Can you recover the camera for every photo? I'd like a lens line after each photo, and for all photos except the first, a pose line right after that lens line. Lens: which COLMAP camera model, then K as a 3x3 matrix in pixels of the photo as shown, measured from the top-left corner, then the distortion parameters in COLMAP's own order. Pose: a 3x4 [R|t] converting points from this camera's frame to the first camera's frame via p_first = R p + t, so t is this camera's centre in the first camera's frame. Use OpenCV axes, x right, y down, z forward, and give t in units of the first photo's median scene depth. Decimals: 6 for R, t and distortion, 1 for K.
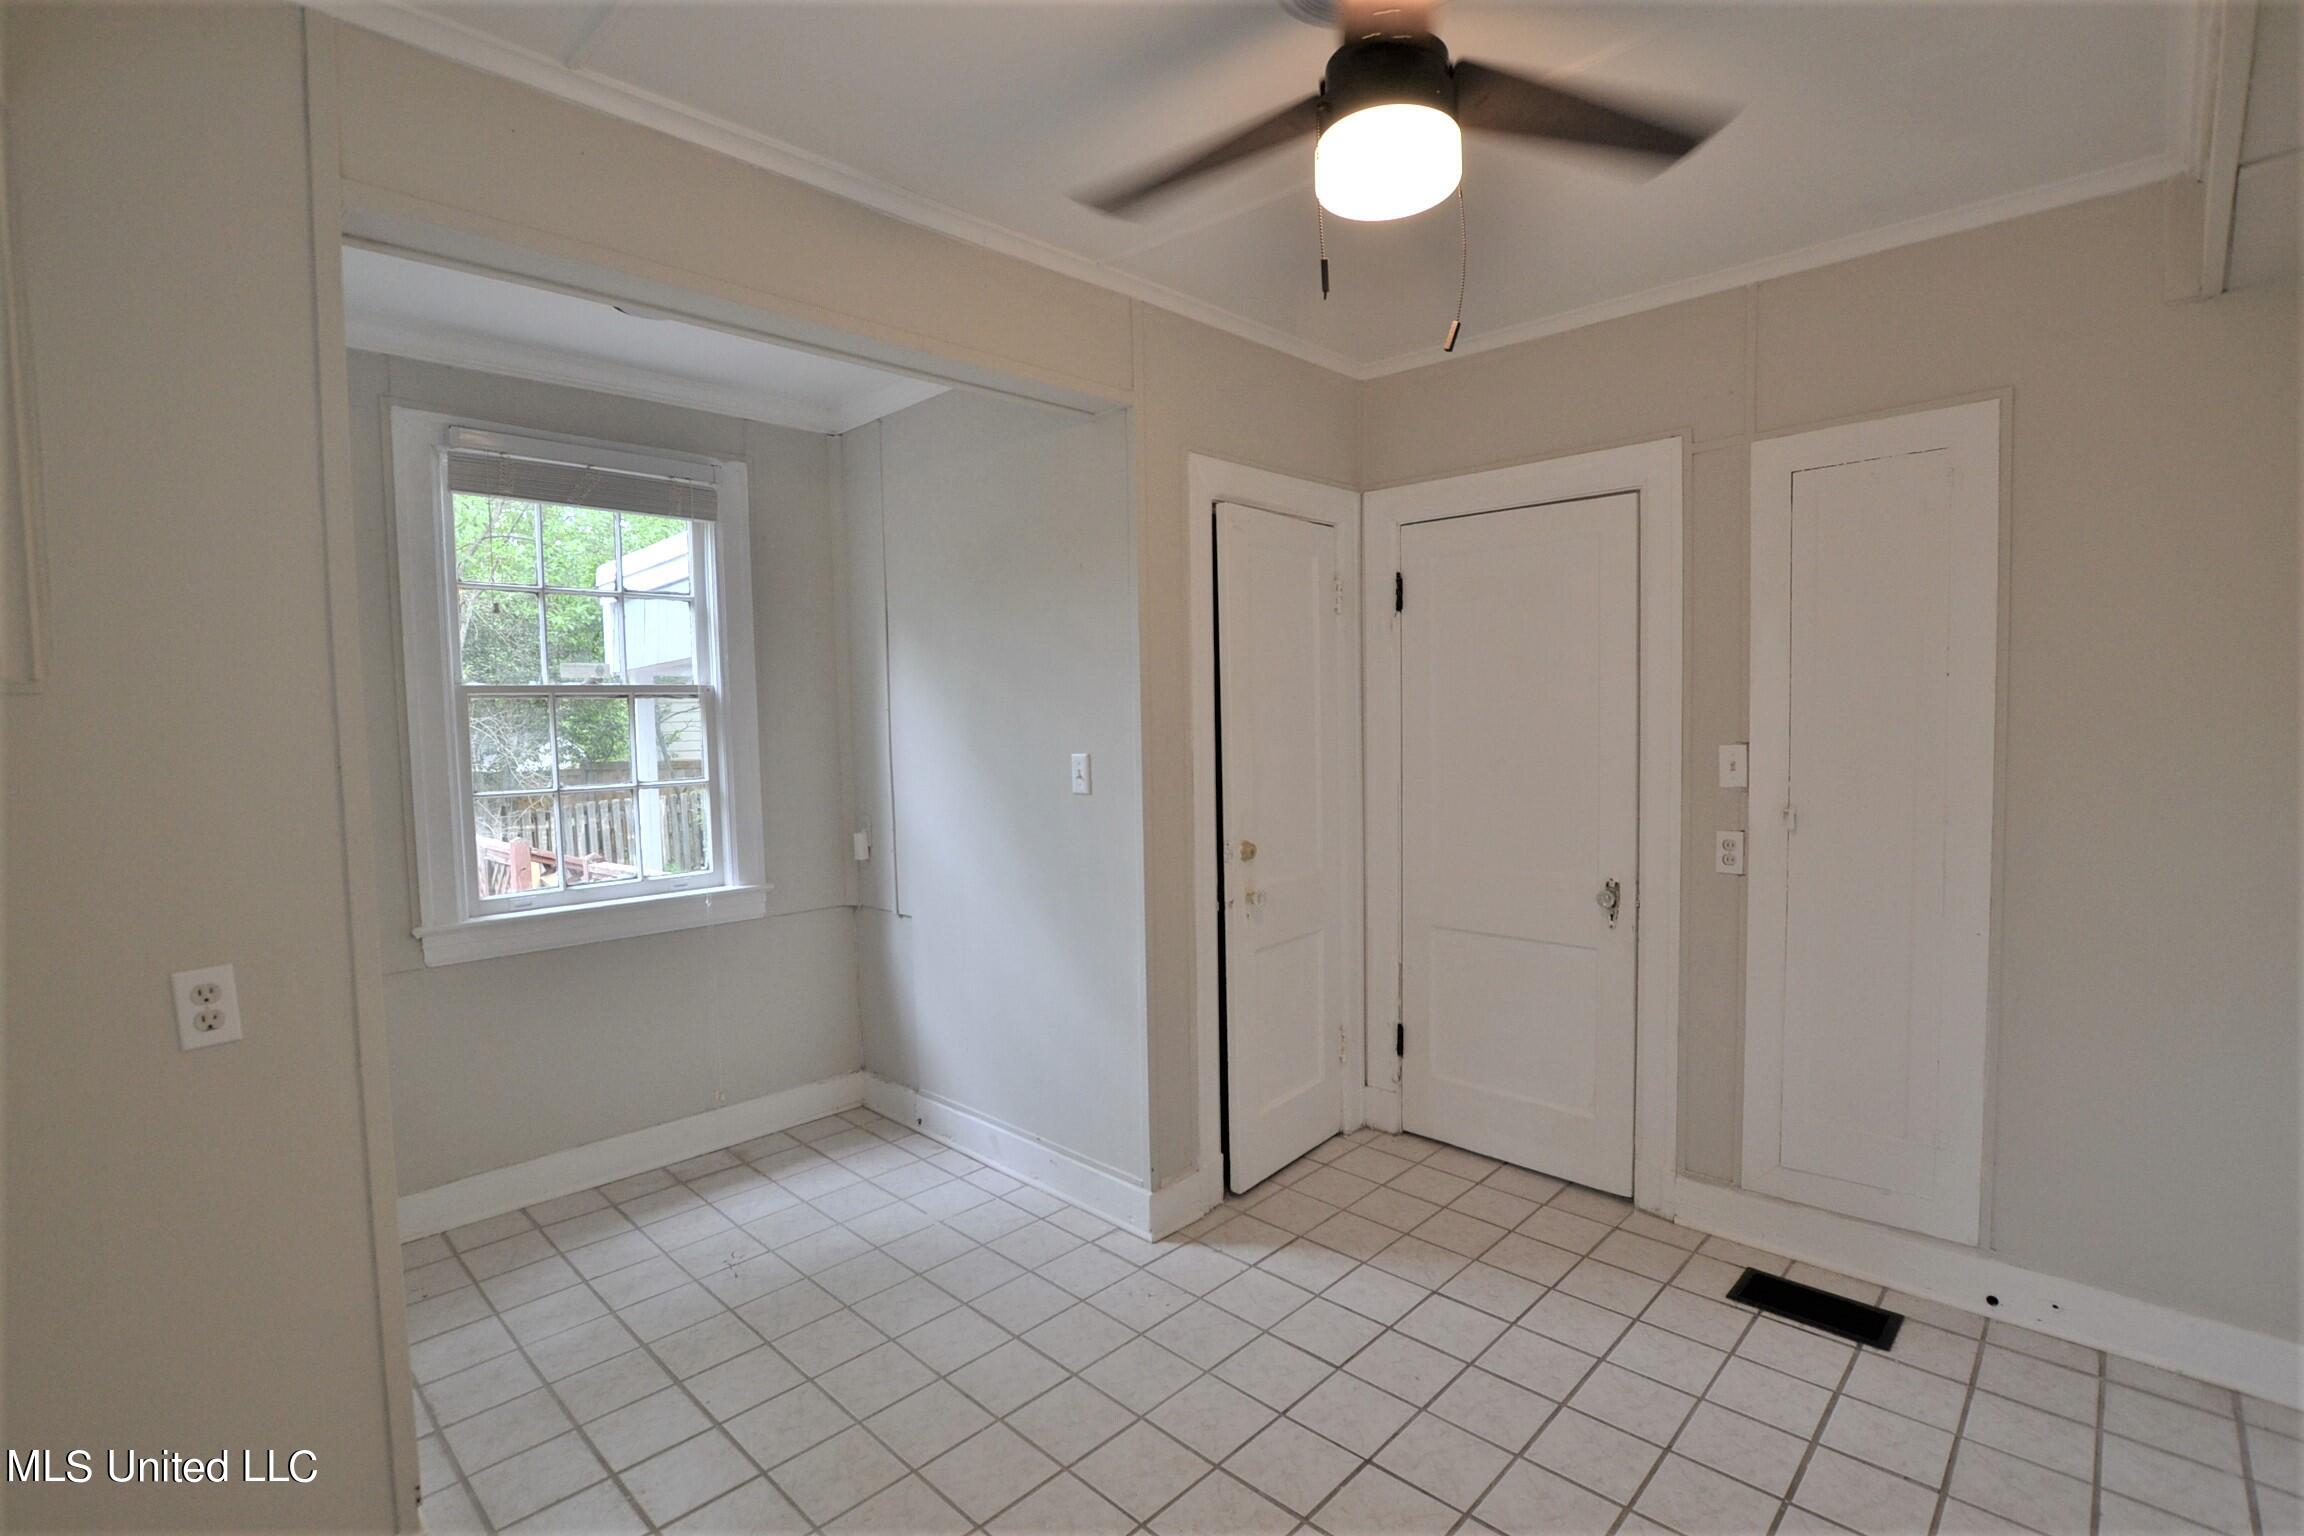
lens RADIAL K [[1061.4, 0, 1152.0], [0, 1061.4, 768.0], [0, 0, 1]] dist [-0.010950, 0.000327]
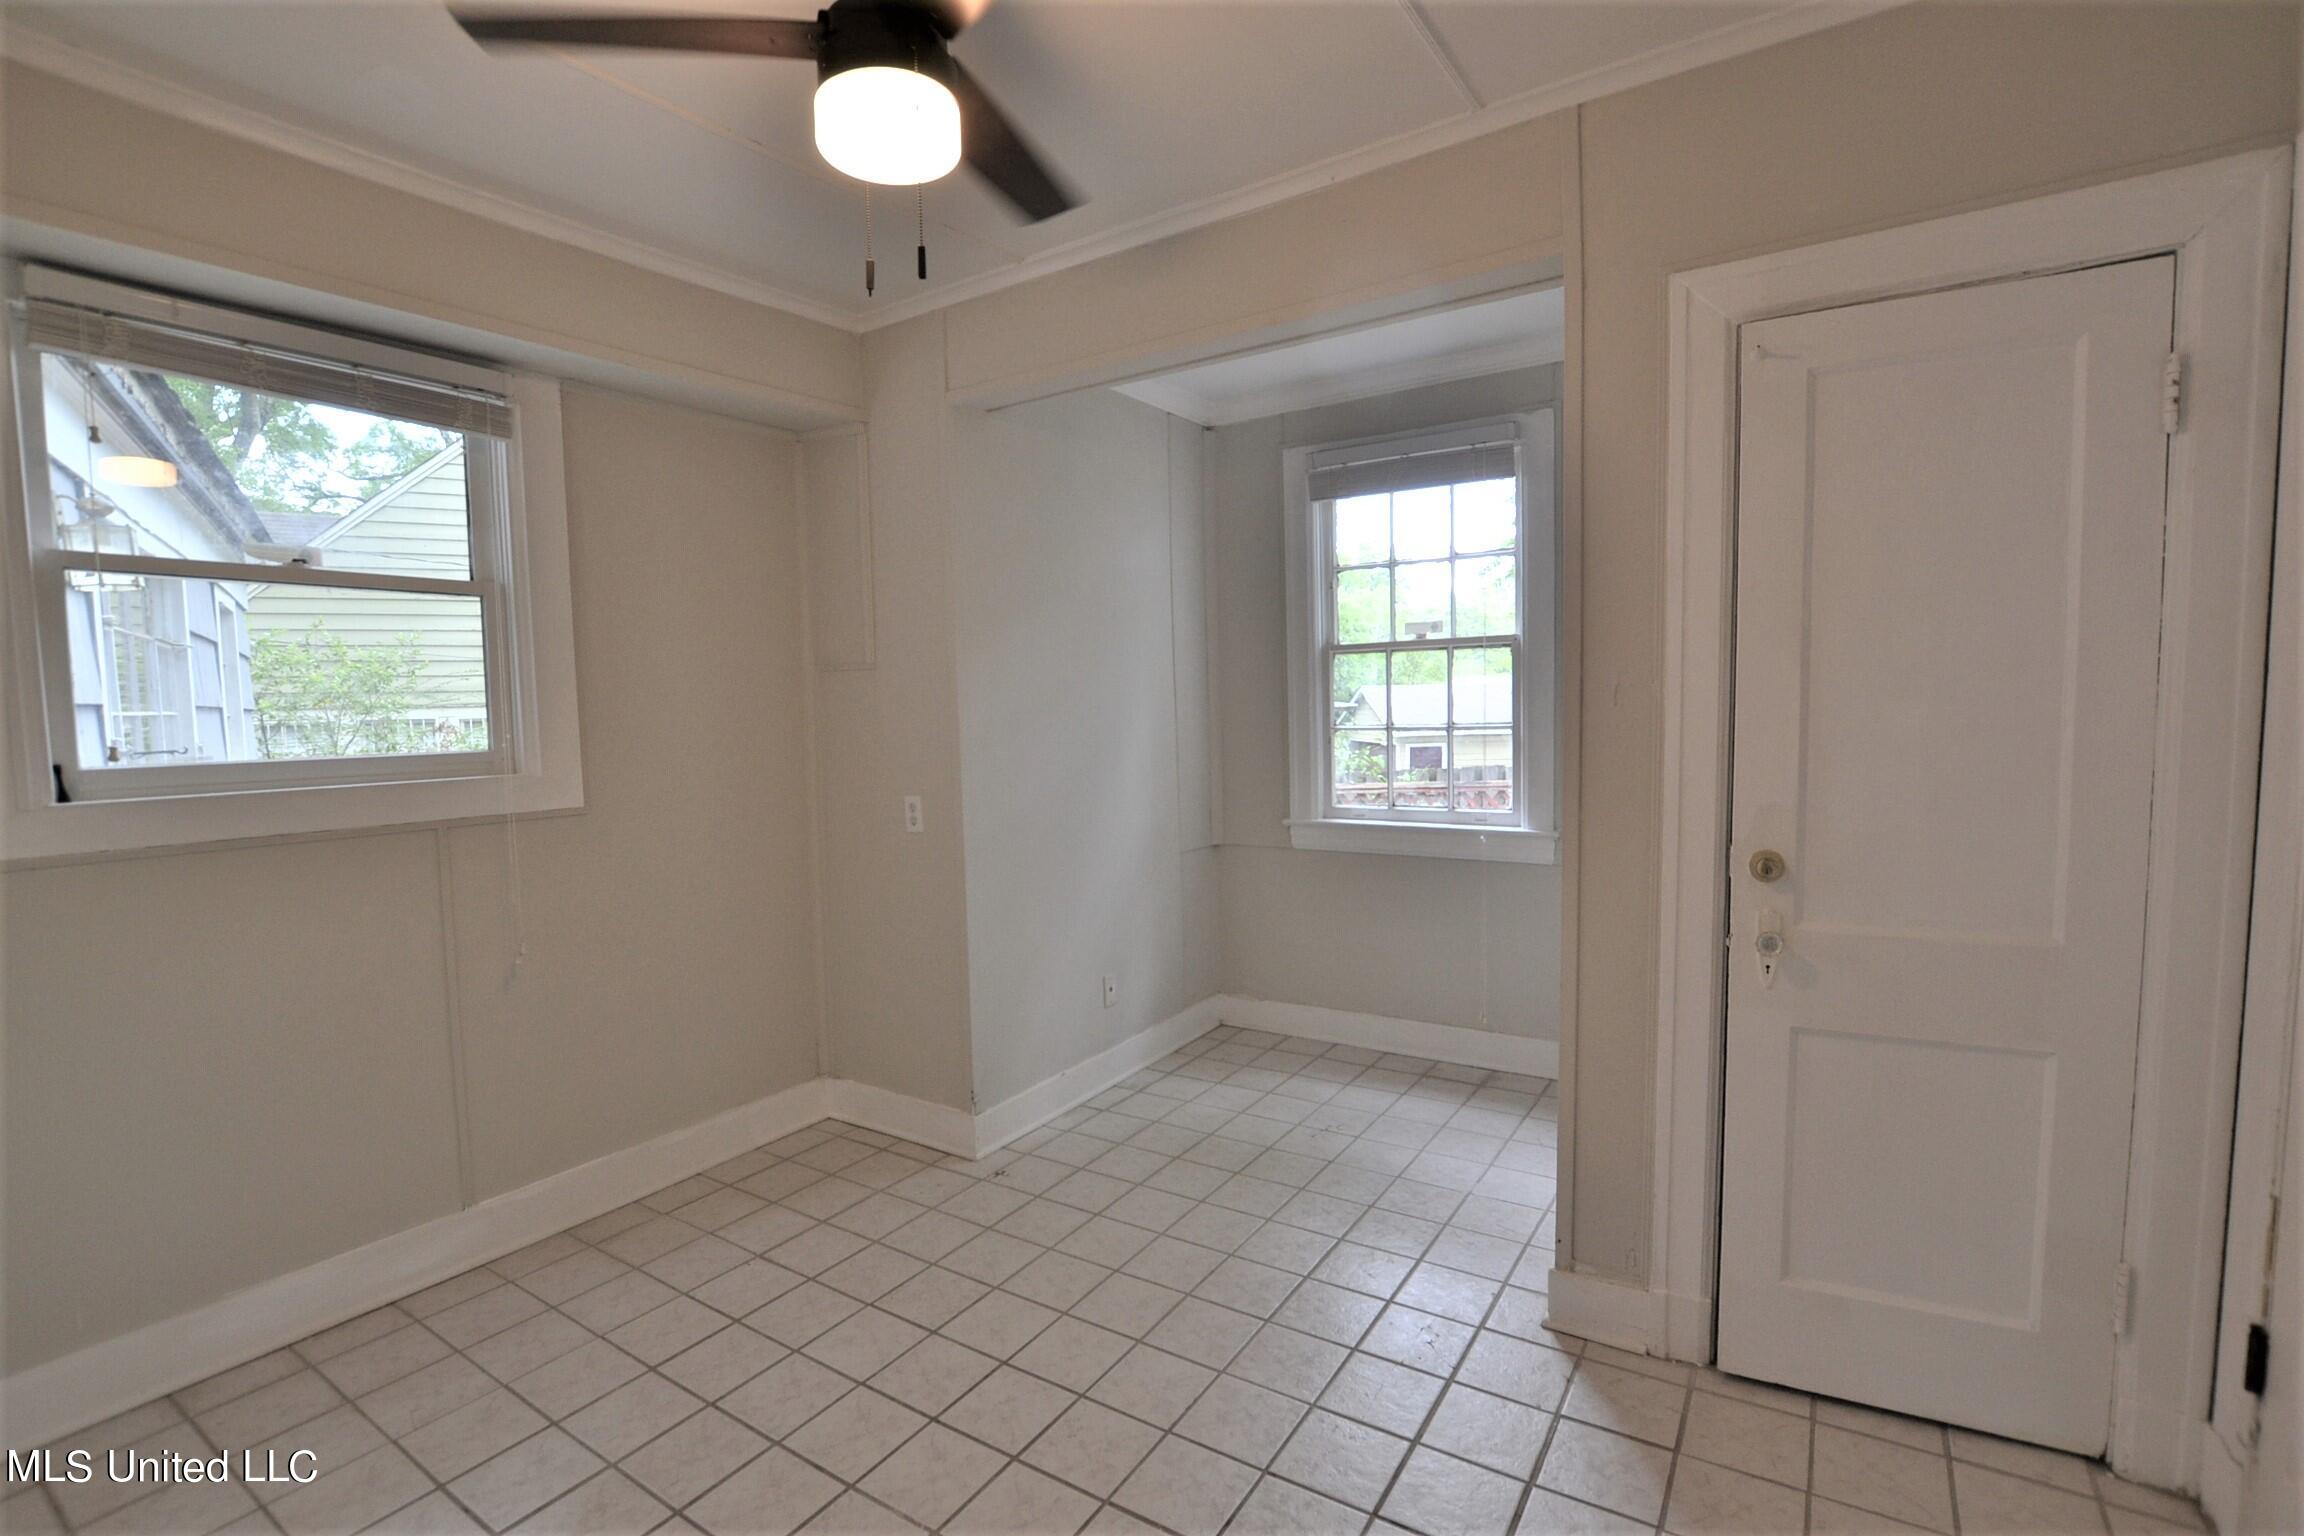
lens RADIAL K [[1058.3, 0, 1152.0], [0, 1058.3, 768.0], [0, 0, 1]] dist [-0.002317, -0.000961]
pose [[0.214001, 0.079950, -0.973556, 0.608764], [-0.027232, 0.996746, 0.075869, -0.018900], [0.976454, 0.010276, 0.215482, 0.484505]]
